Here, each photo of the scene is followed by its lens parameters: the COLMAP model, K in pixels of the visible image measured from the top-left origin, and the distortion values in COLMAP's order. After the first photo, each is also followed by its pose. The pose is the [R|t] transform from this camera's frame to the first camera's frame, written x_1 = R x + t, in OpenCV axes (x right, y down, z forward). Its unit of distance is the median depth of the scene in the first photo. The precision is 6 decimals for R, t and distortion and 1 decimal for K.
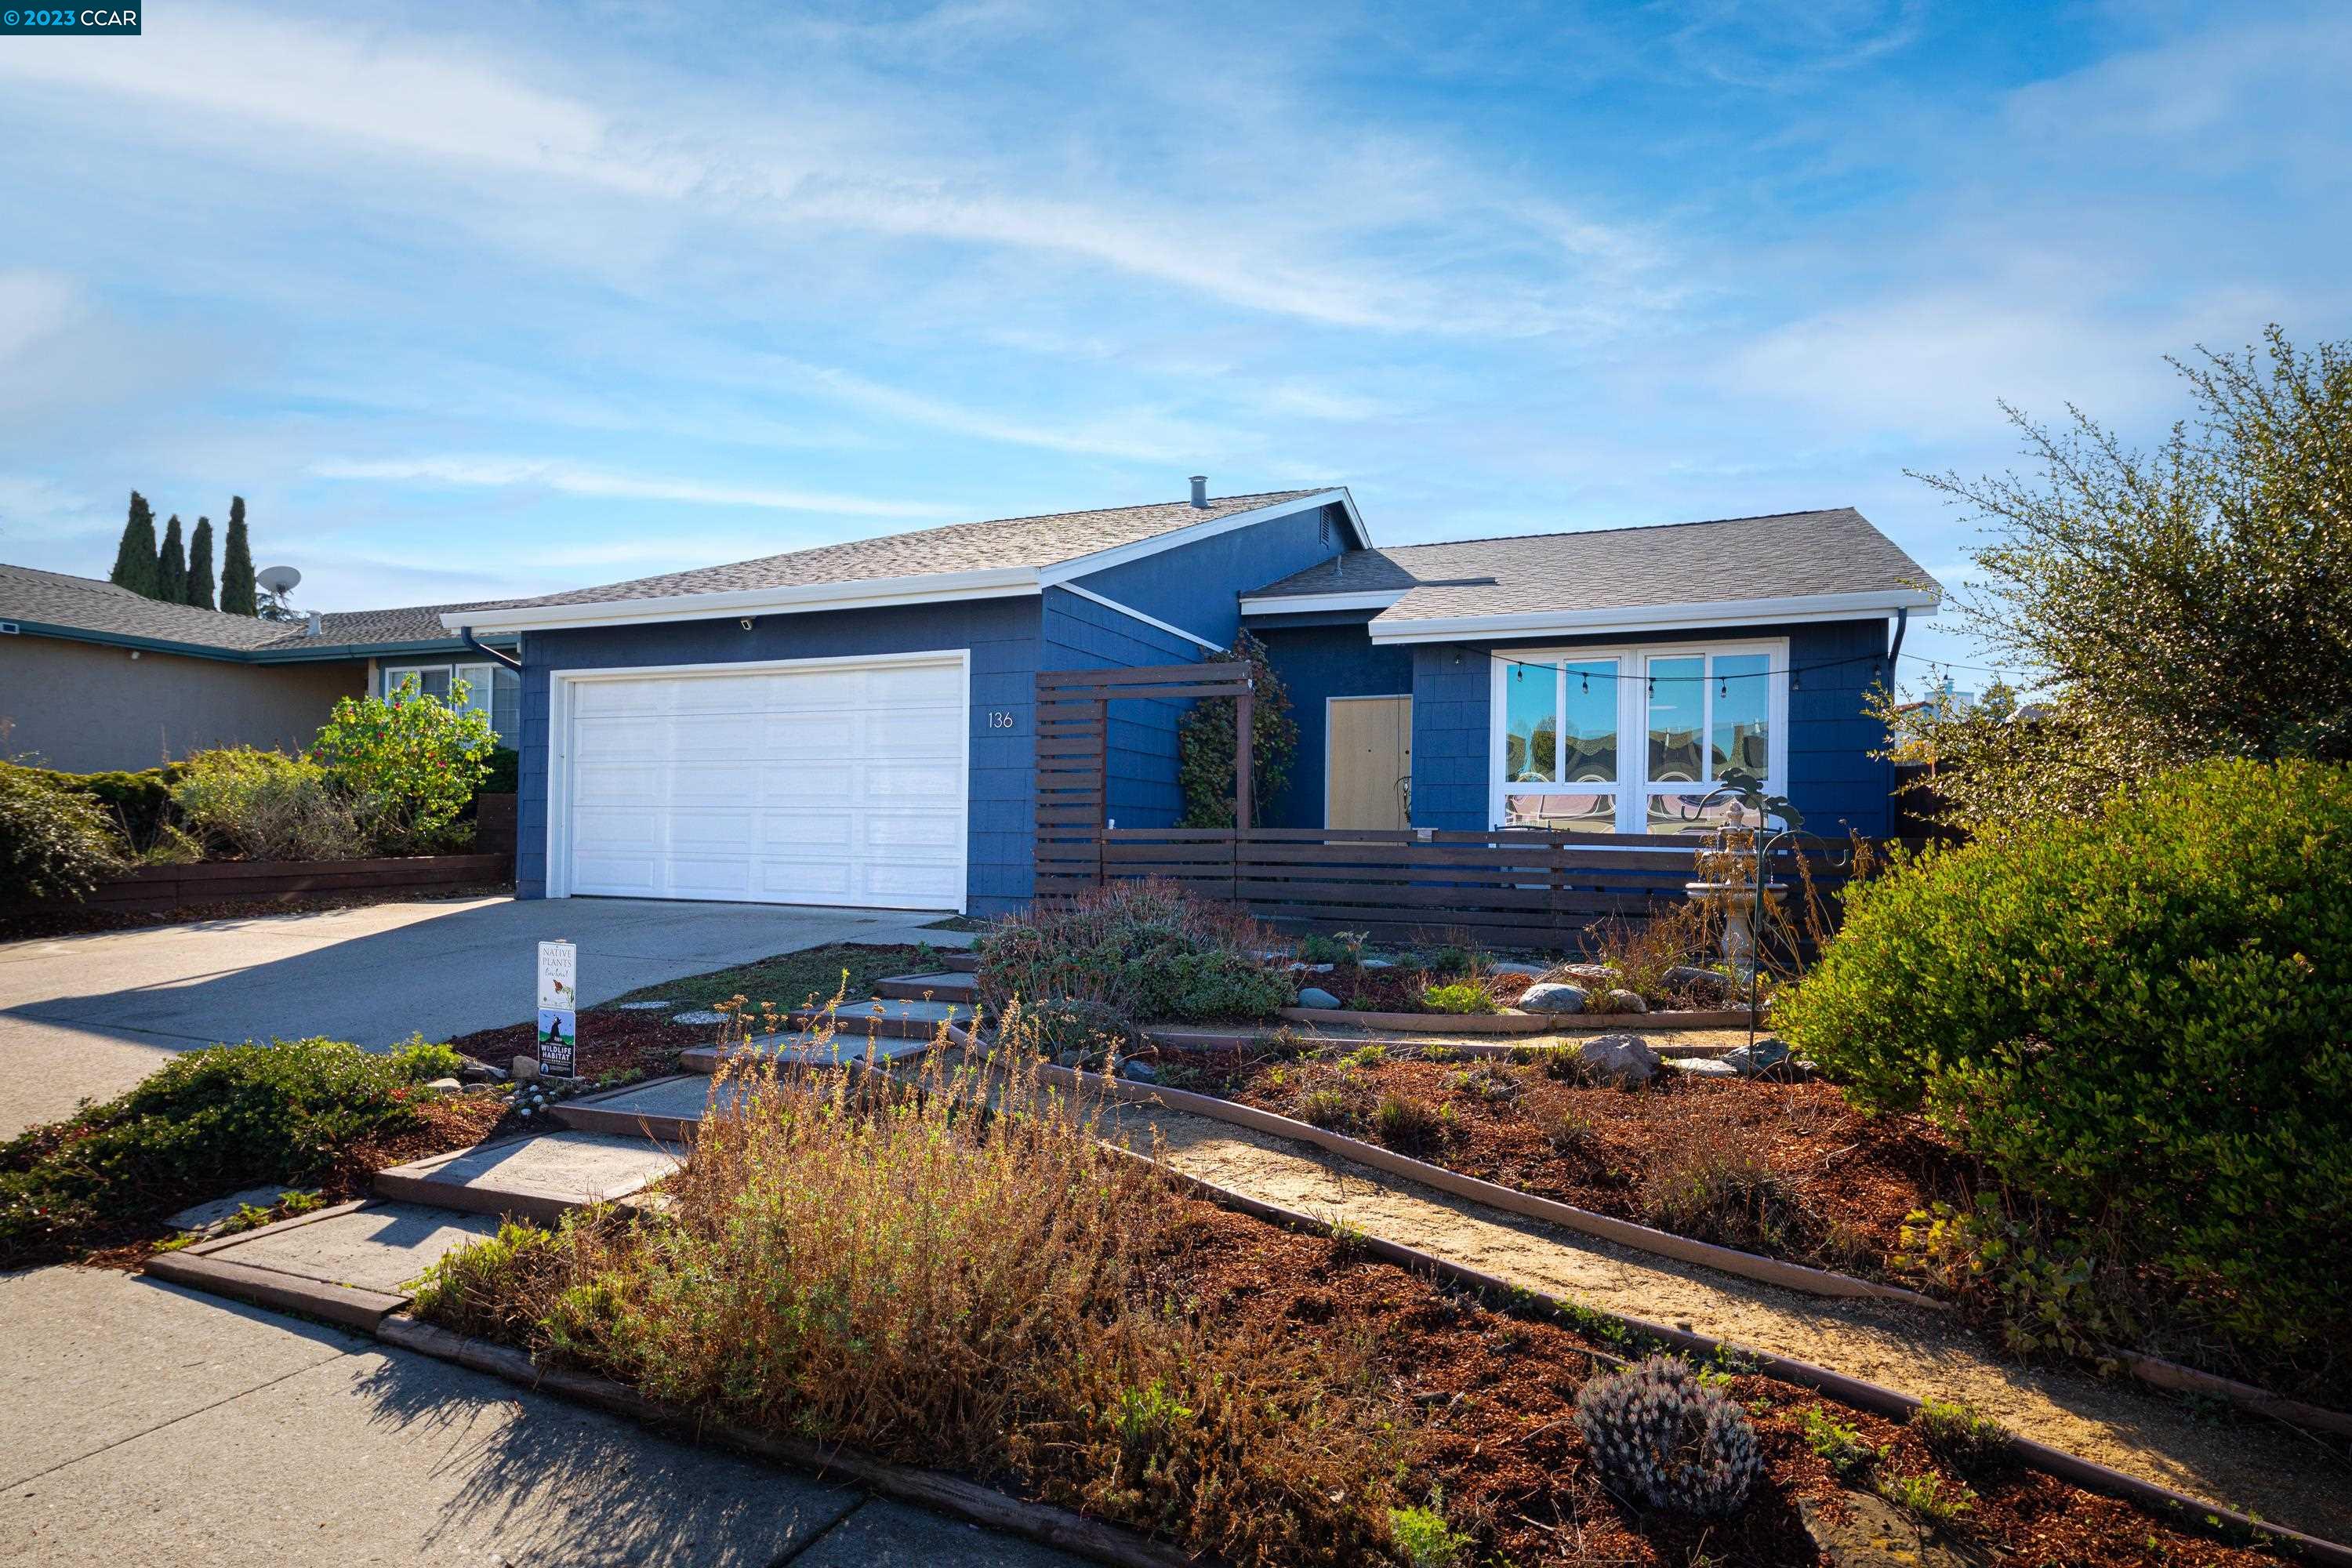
lens RADIAL K [[1245.7, 0, 1171.0], [0, 1245.7, 781.3], [0, 0, 1]] dist [0.034150, 0.000441]
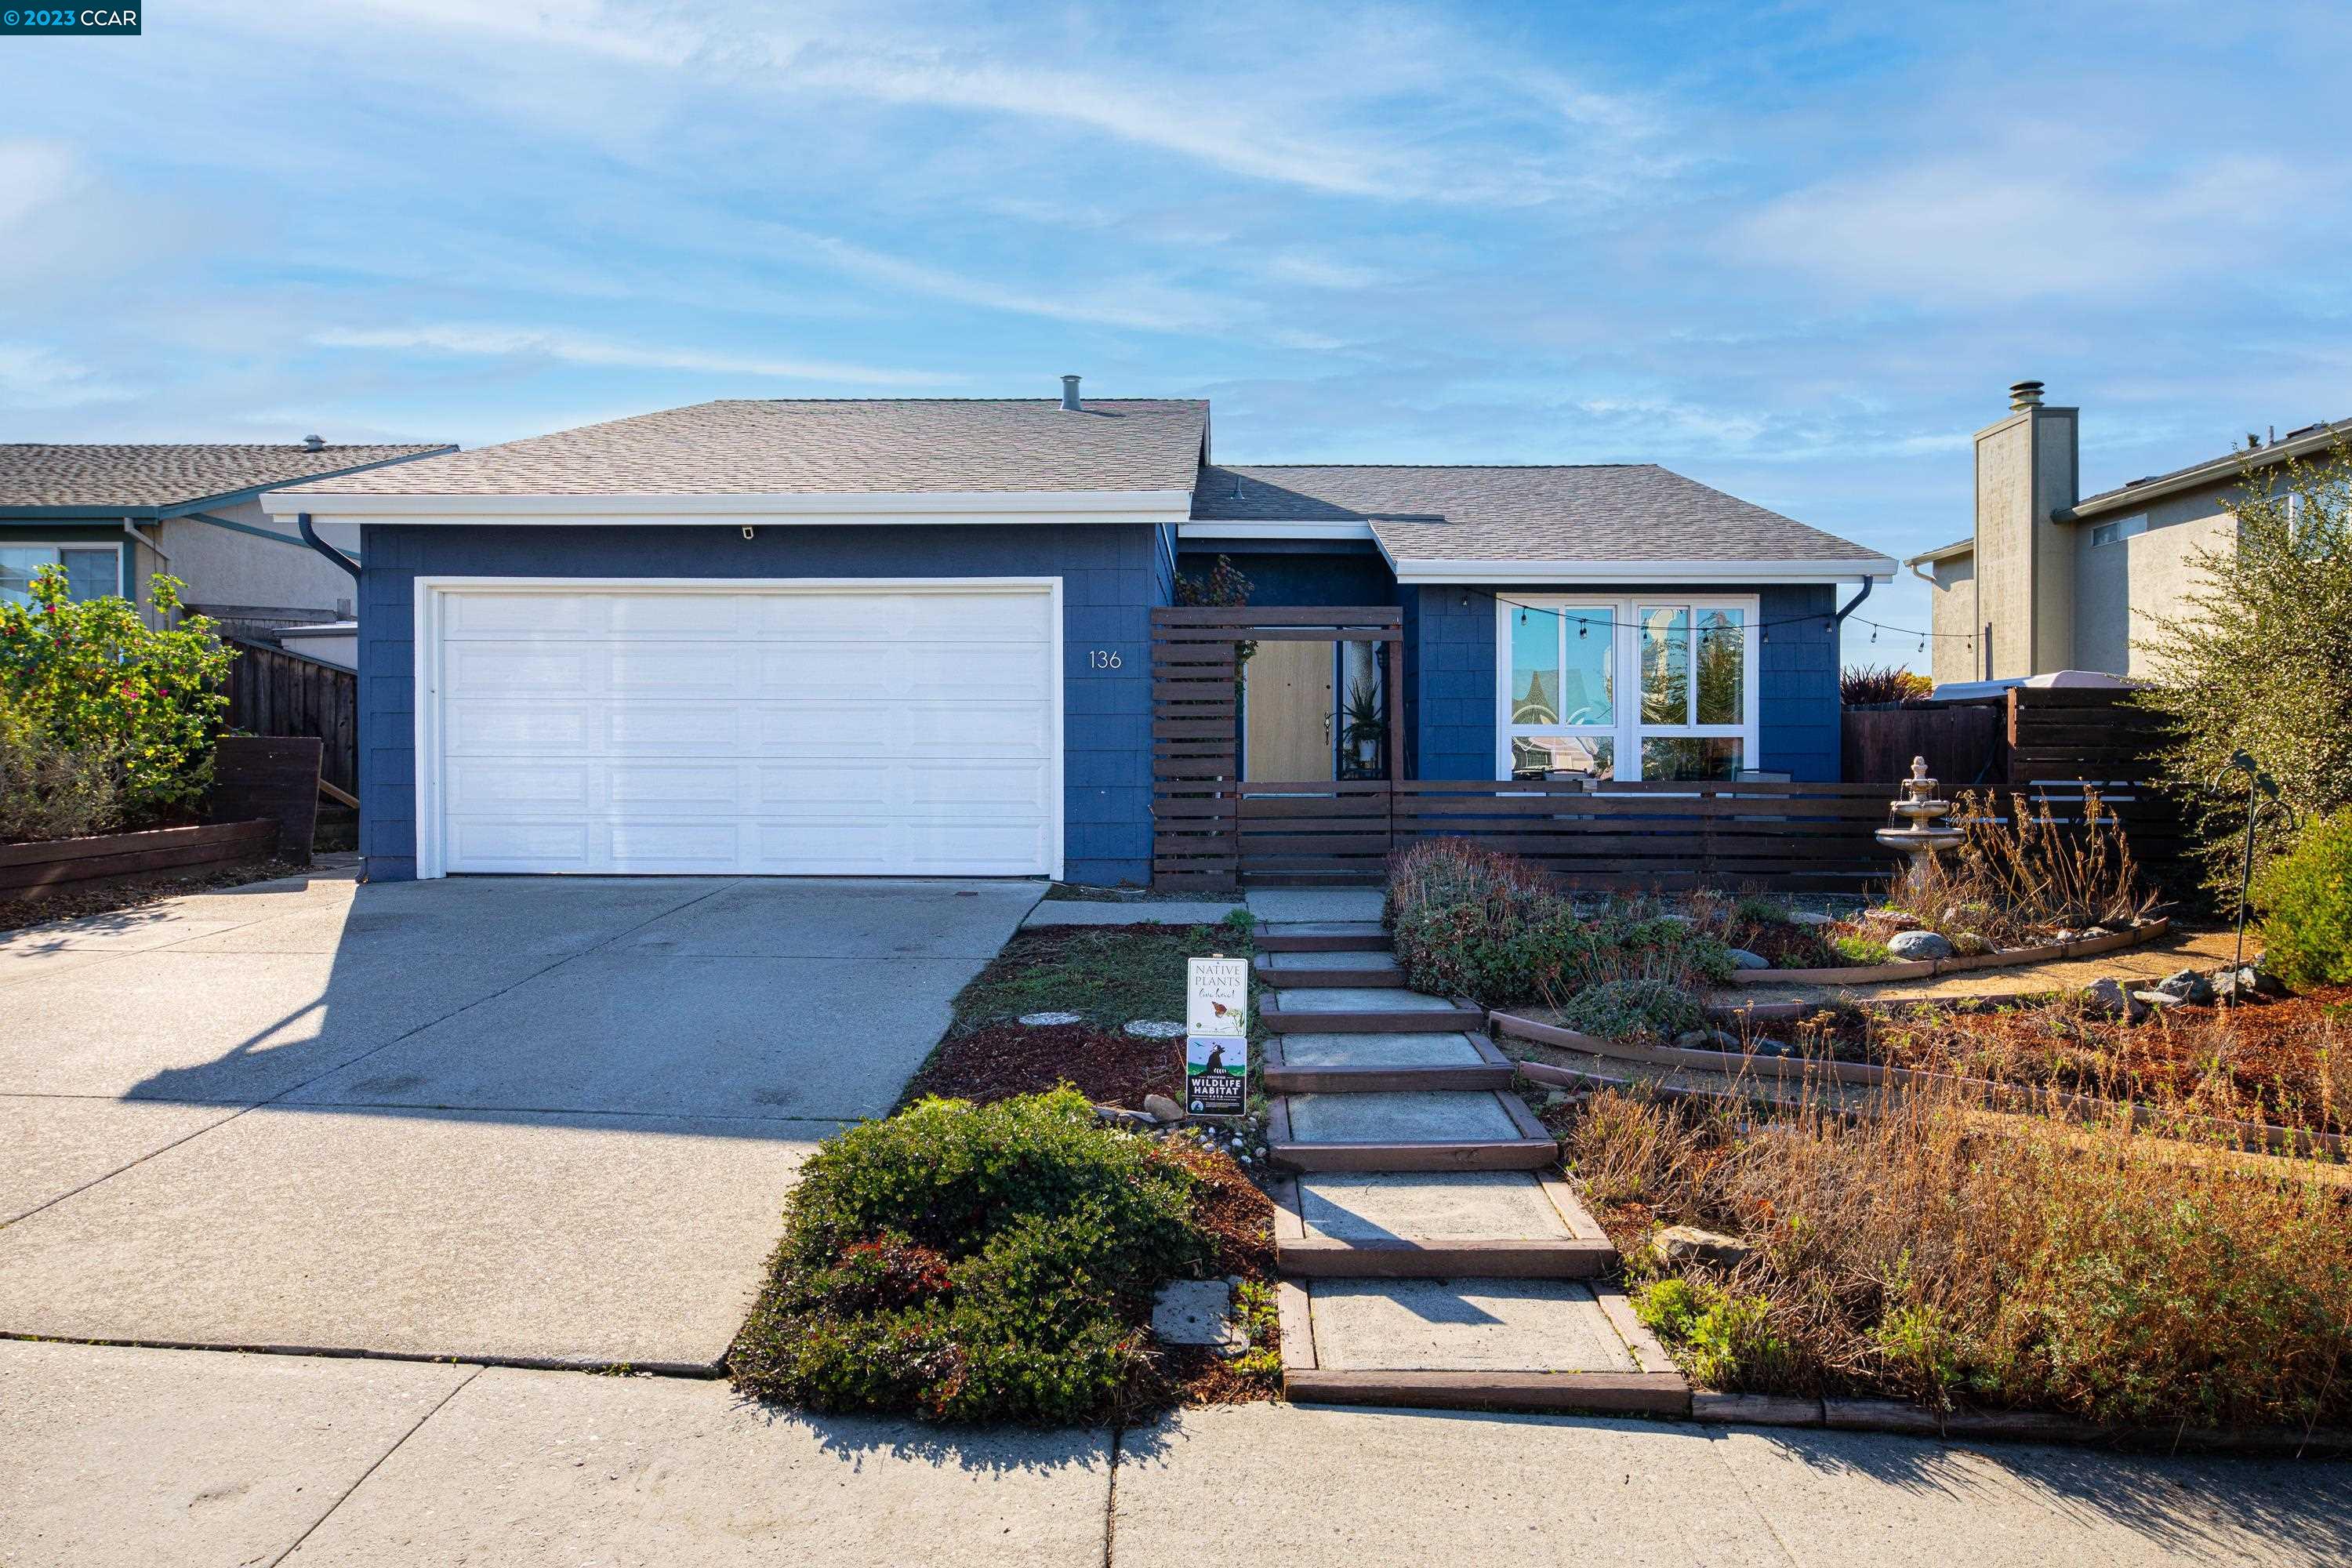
lens RADIAL K [[1345.7, 0, 1210.7], [0, 1345.7, 772.9], [0, 0, 1]] dist [-0.005970, 0.000040]
pose [[0.925709, -0.015735, 0.377908, -0.432645], [-0.006720, 0.998292, 0.058026, -0.025138], [-0.378176, -0.056255, 0.924023, 0.090187]]
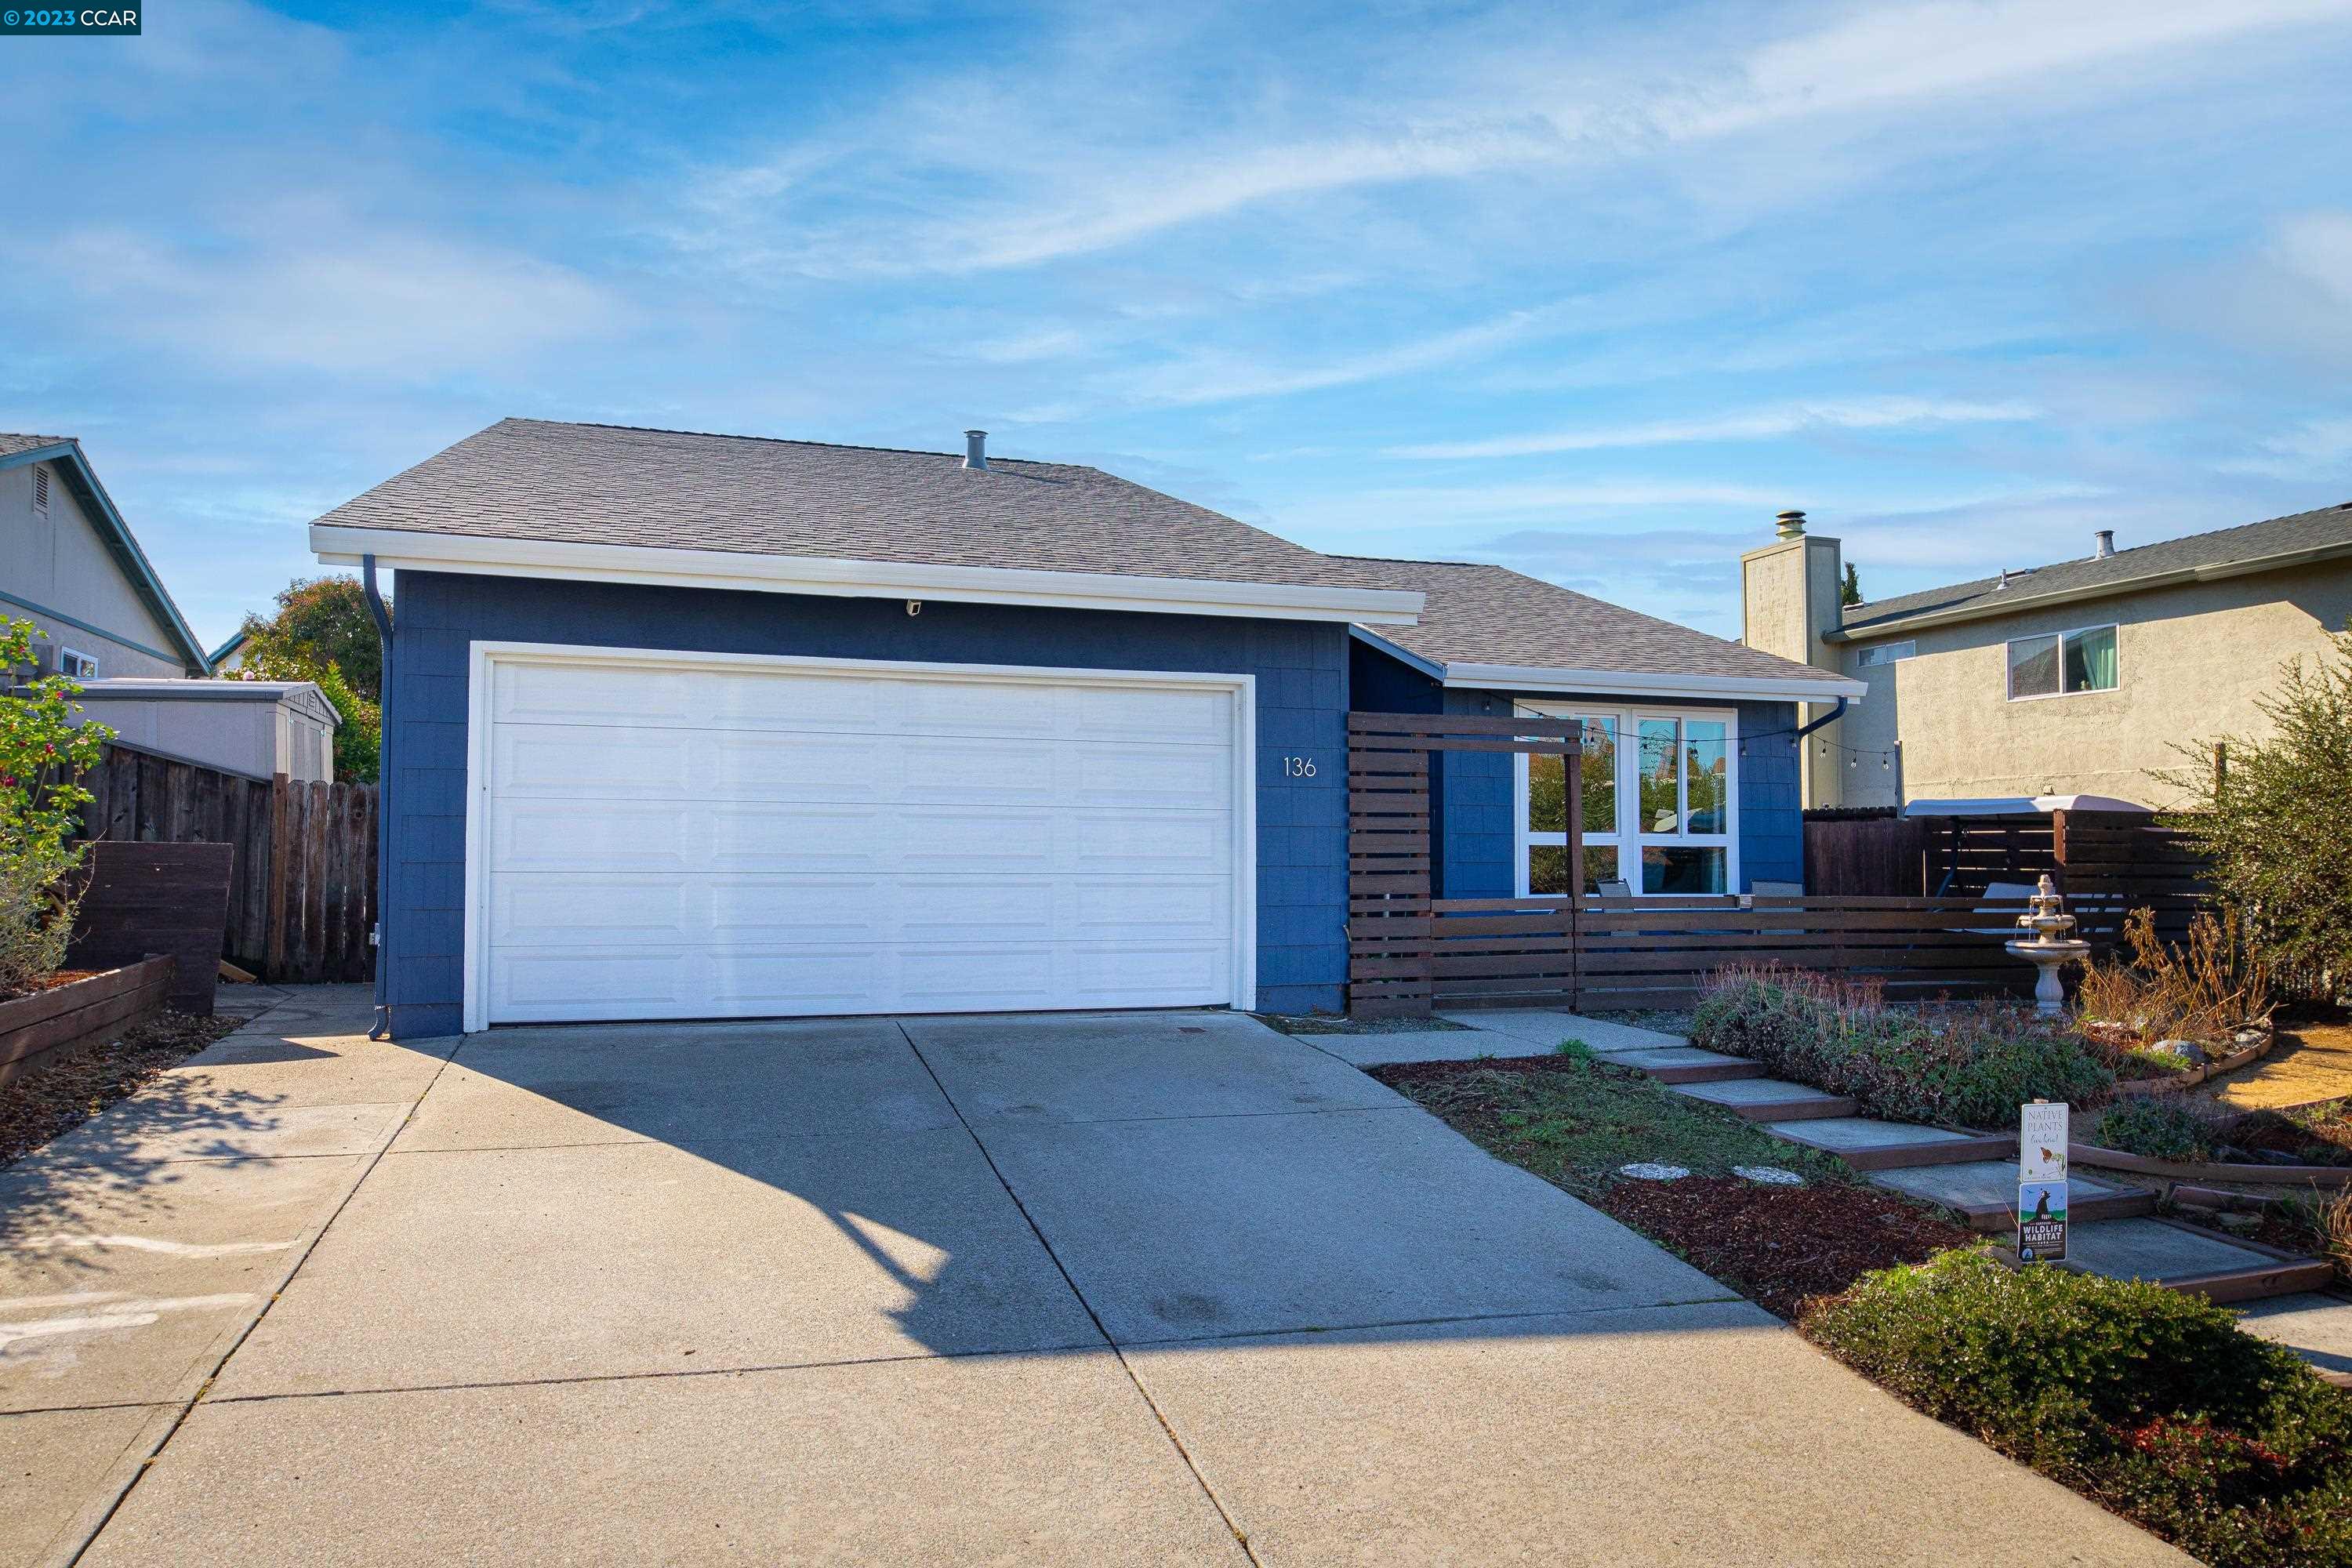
lens RADIAL K [[1478.7, 0, 1176.0], [0, 1478.7, 784.0], [0, 0, 1]] dist [-0.002490, 0.000127]
pose [[0.764310, 0.019181, 0.644564, -0.823907], [-0.026882, 0.999636, 0.002128, -0.038305], [-0.644288, -0.018954, 0.764548, 0.322107]]
